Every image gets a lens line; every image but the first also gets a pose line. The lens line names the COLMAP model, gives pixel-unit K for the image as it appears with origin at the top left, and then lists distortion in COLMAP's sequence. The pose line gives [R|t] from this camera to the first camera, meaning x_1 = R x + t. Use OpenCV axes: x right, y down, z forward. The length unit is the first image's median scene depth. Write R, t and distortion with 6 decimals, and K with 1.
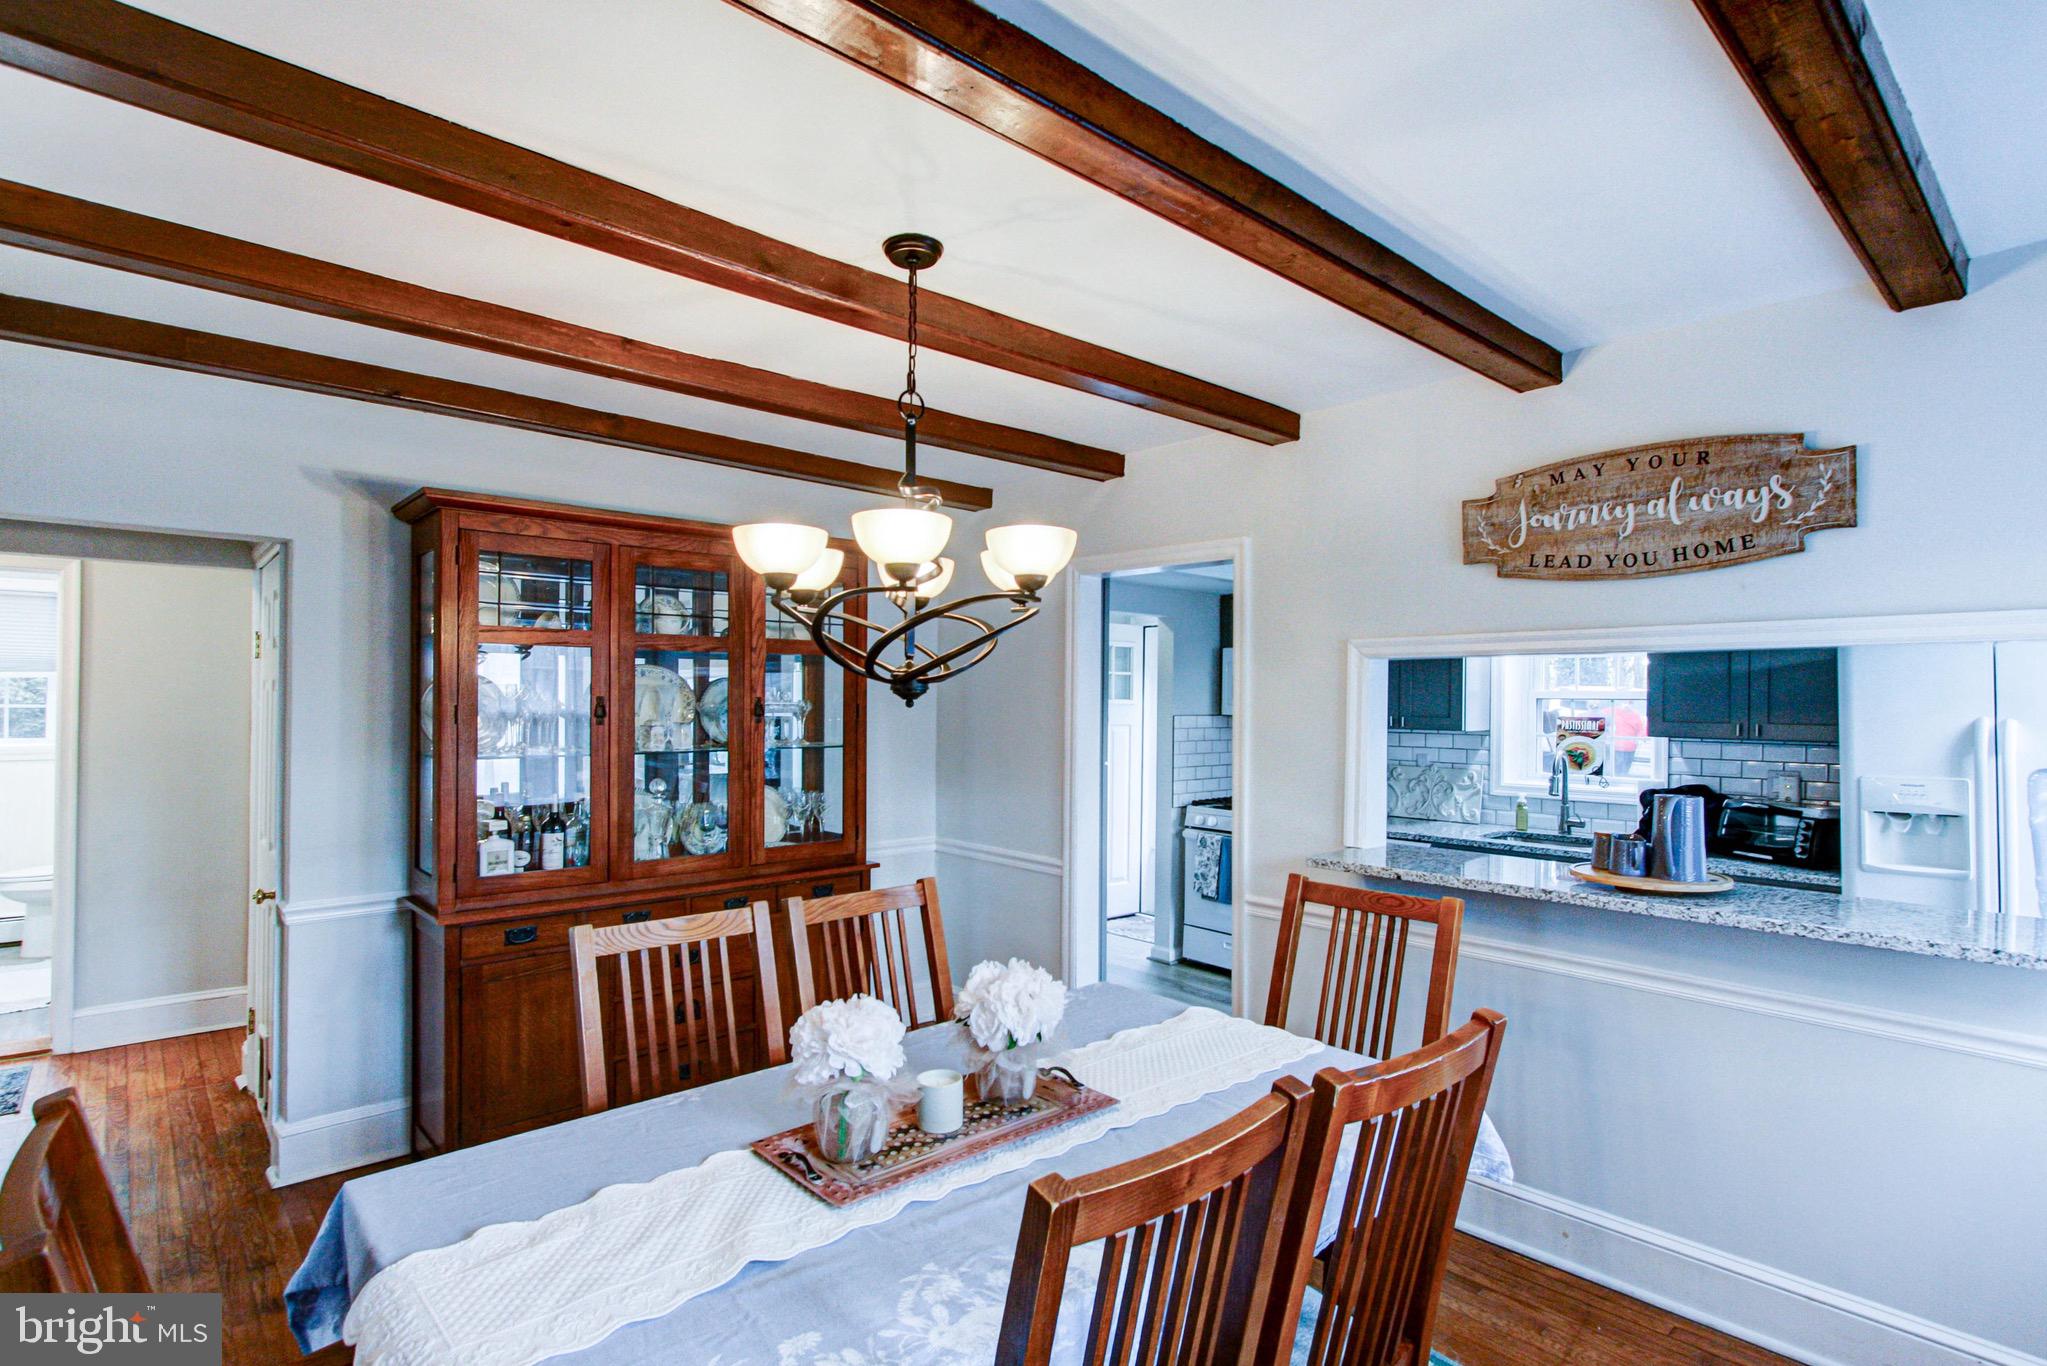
lens RADIAL K [[1036.2, 0, 1013.5], [0, 1036.2, 690.0], [0, 0, 1]] dist [0.003829, 0.000706]
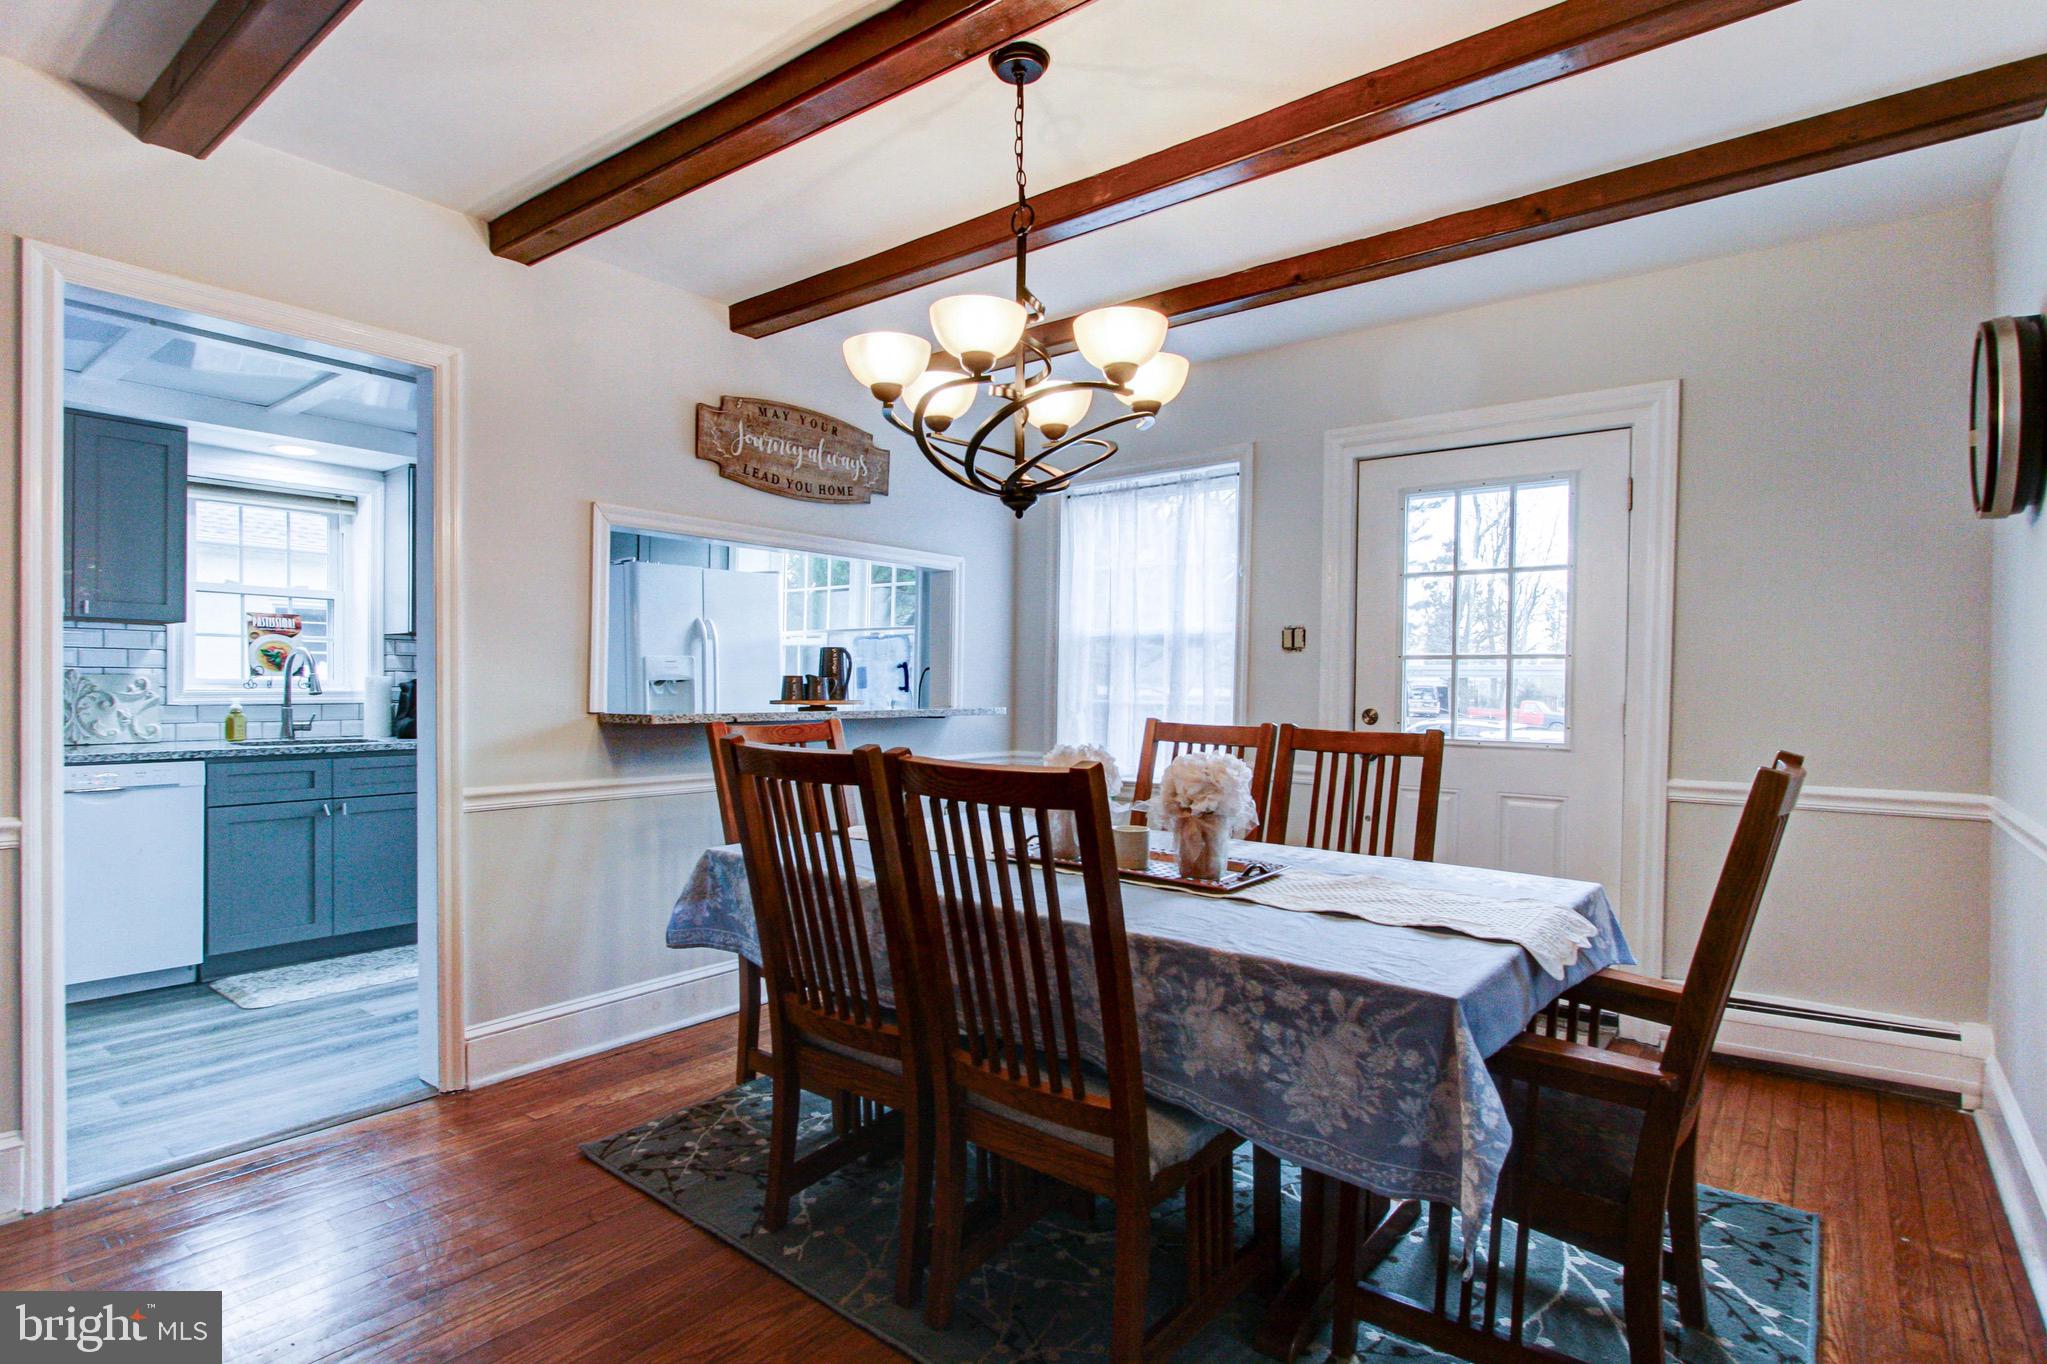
lens RADIAL K [[1036.2, 0, 1017.0], [0, 1036.2, 681.9], [0, 0, 1]] dist [0.003829, 0.000706]
pose [[-0.171099, -0.003531, 0.985248, -0.807338], [-0.015607, 0.999878, 0.000873, 0.129411], [-0.985130, -0.015227, -0.171133, 0.877691]]
